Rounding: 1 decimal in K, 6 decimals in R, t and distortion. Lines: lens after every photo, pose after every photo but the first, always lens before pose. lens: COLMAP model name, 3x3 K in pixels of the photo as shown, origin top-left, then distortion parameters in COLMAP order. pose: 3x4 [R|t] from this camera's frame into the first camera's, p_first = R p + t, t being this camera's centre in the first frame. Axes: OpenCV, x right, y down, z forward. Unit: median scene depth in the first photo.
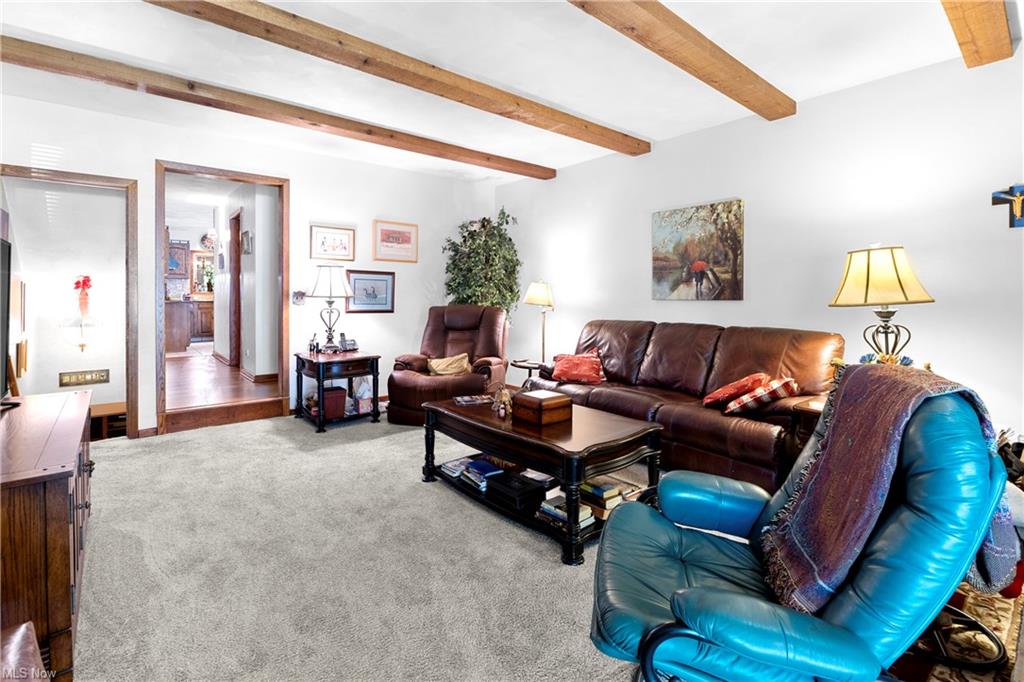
lens RADIAL K [[473.0, 0, 512.6], [0, 473.0, 307.8], [0, 0, 1]] dist [-0.002850, -0.000538]
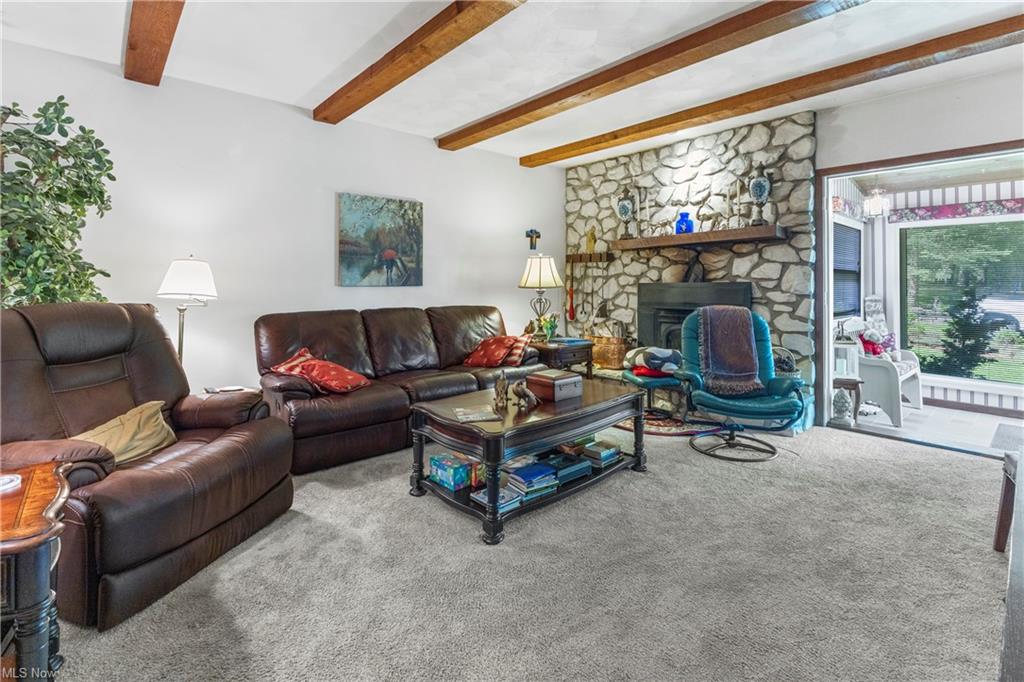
lens RADIAL K [[468.7, 0, 510.7], [0, 468.7, 286.1], [0, 0, 1]] dist [-0.005130, -0.000532]
pose [[-0.016905, -0.011179, 0.999795, -0.663169], [0.024351, 0.999636, 0.011589, -0.021321], [-0.999561, 0.024542, -0.016627, 0.730359]]
